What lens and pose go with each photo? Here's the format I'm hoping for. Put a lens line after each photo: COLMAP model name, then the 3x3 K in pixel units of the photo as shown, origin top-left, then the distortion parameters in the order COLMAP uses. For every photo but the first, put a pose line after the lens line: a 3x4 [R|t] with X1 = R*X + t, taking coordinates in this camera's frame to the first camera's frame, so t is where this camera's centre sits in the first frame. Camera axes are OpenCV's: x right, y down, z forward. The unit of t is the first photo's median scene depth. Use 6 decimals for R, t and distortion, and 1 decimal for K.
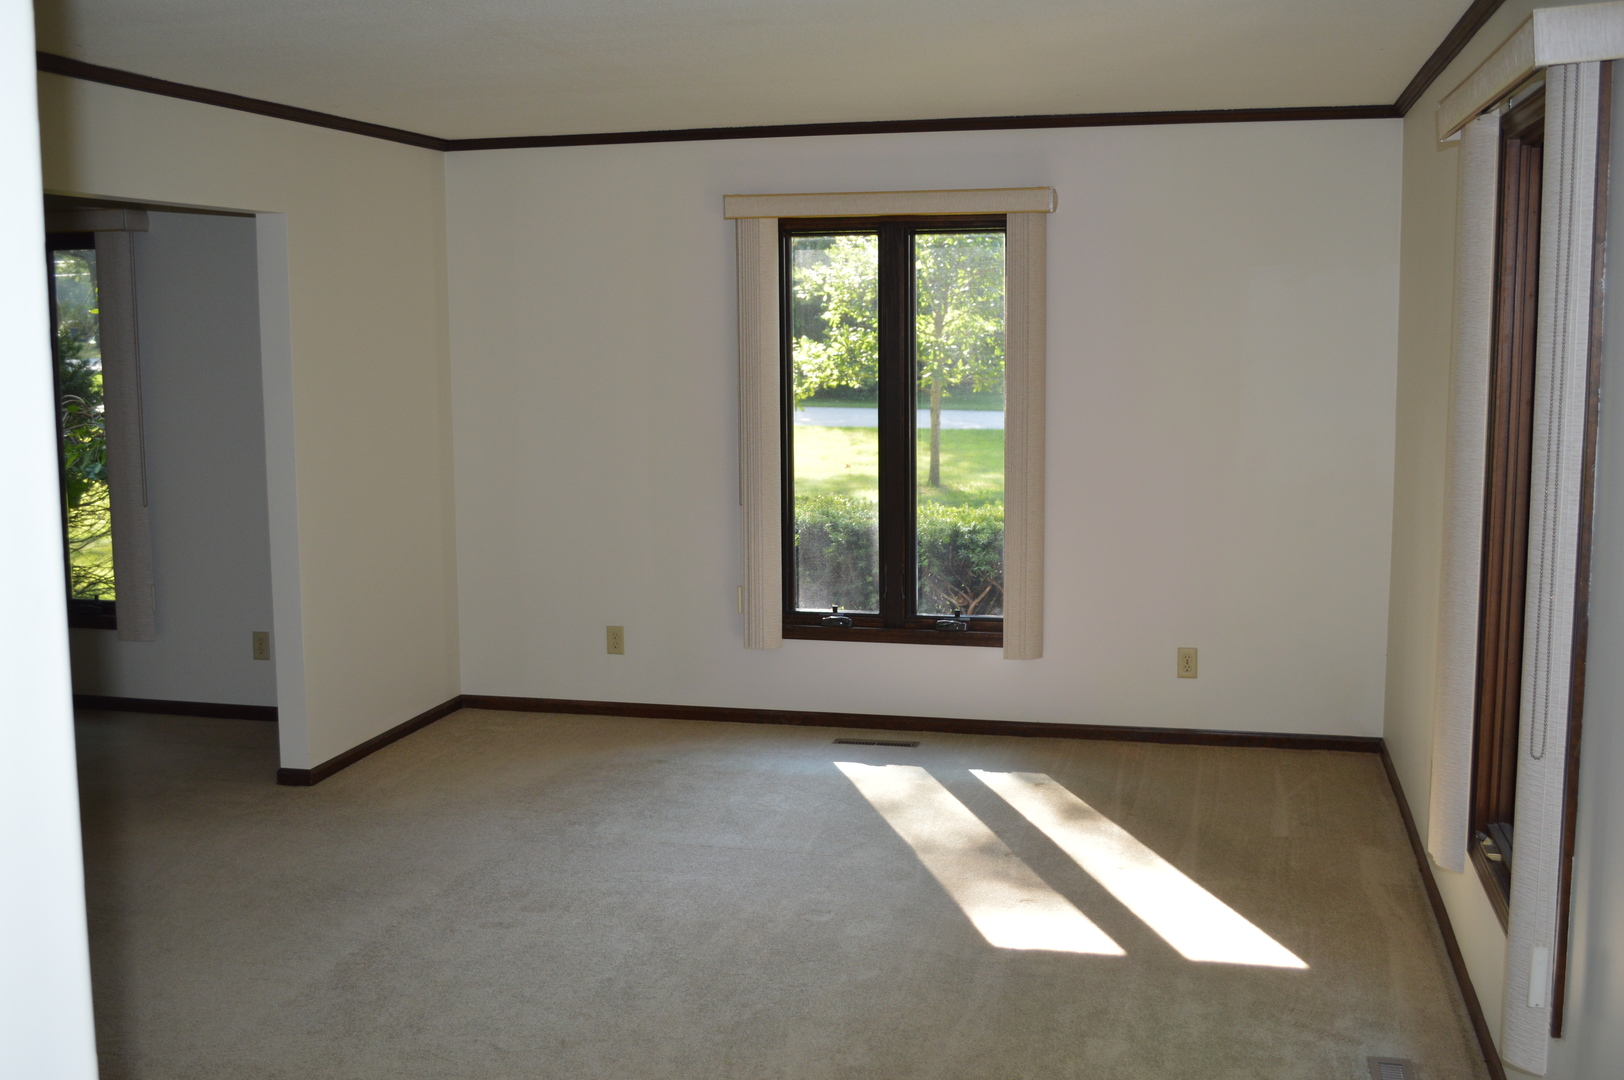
lens RADIAL K [[1676.8, 0, 812.0], [0, 1676.8, 540.0], [0, 0, 1]] dist [-0.064953, 0.016963]
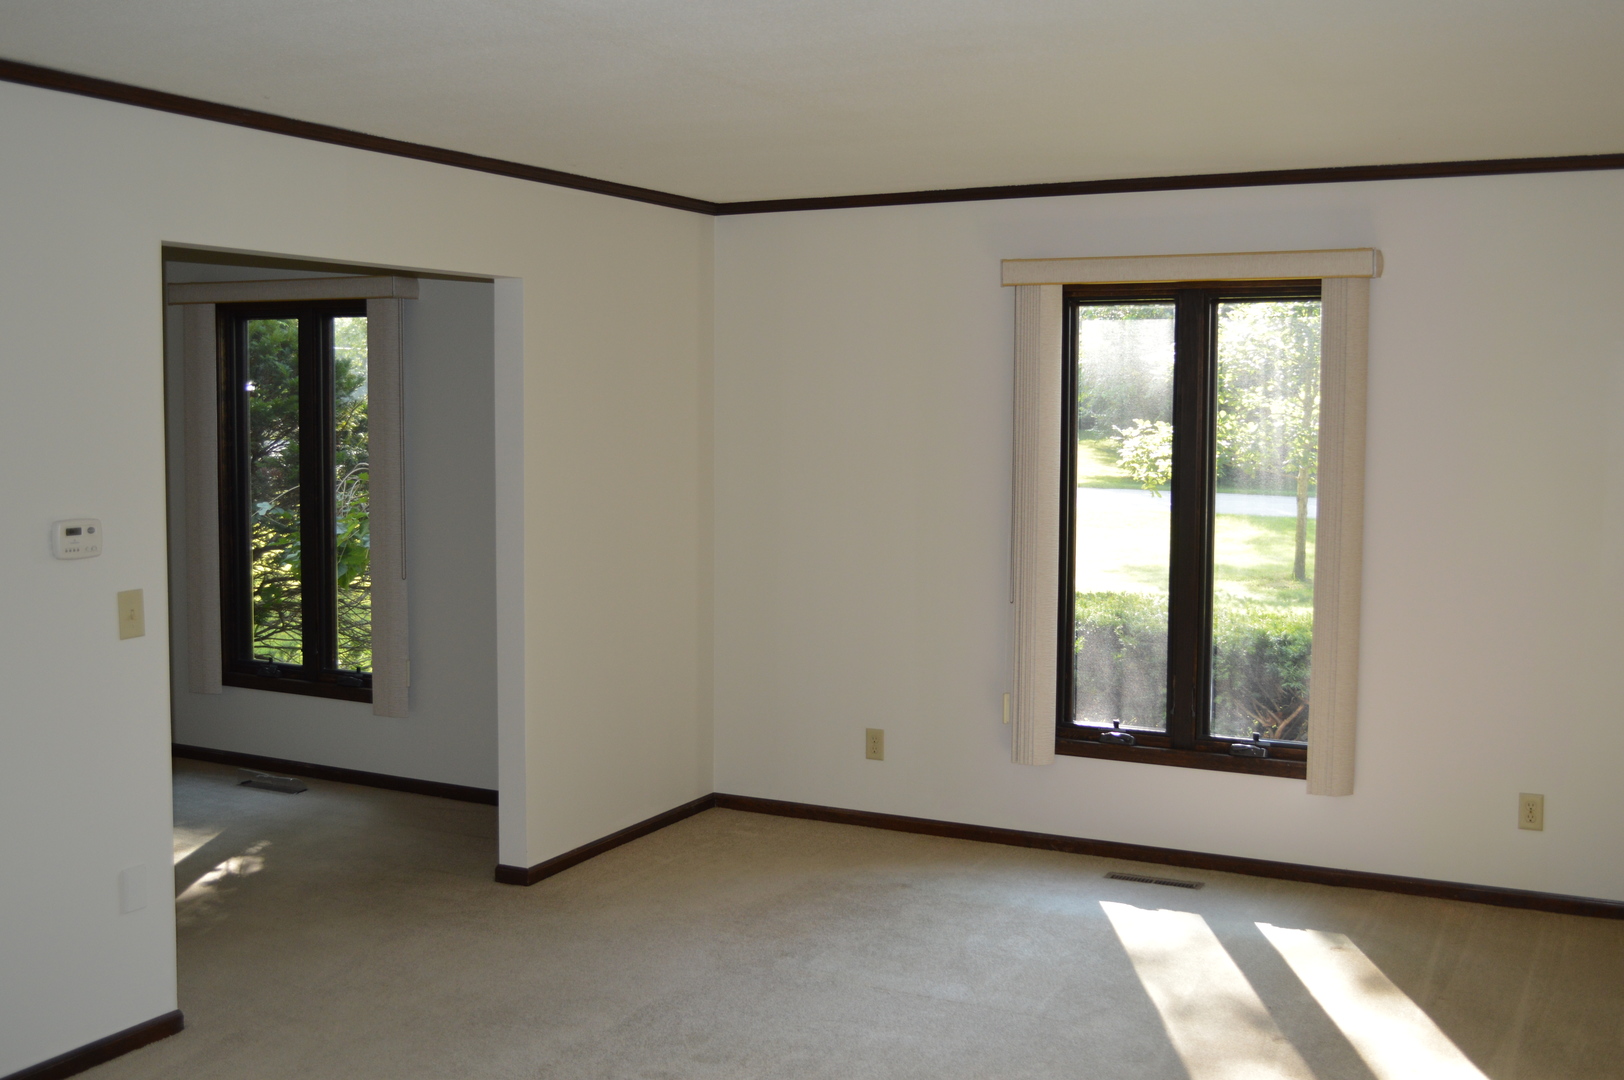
lens RADIAL K [[1676.8, 0, 812.0], [0, 1676.8, 540.0], [0, 0, 1]] dist [-0.064953, 0.016963]
pose [[0.973478, 0.030415, -0.226751, 0.057401], [-0.040915, 0.998290, -0.041748, -0.013016], [0.225094, 0.049919, 0.973058, 0.105143]]
